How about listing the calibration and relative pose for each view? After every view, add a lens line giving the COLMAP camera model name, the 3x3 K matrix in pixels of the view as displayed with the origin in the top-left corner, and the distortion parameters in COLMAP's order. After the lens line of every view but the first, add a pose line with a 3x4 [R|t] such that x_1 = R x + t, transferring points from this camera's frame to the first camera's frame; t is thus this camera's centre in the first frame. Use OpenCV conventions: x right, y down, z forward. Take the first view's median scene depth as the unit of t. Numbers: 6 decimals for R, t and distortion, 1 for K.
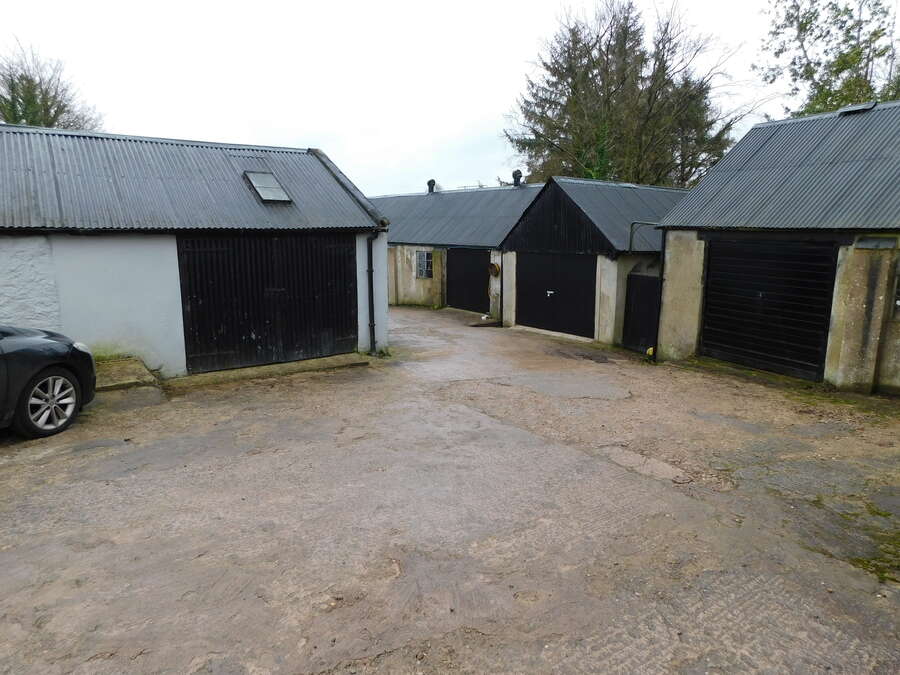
lens RADIAL K [[598.9, 0, 458.0], [0, 598.9, 337.1], [0, 0, 1]] dist [-0.005479, 0.001081]
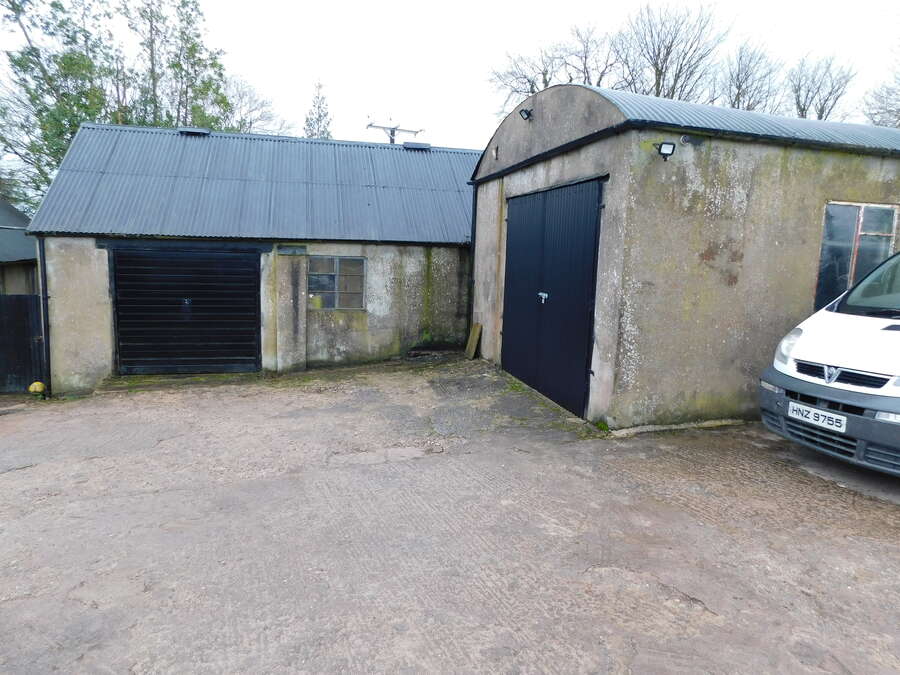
lens RADIAL K [[598.9, 0, 458.0], [0, 598.9, 337.1], [0, 0, 1]] dist [-0.005479, 0.001081]
pose [[0.256031, -0.150521, 0.954878, -0.408993], [0.155494, 0.981352, 0.113002, -0.063635], [-0.954081, 0.119545, 0.274662, 0.332902]]
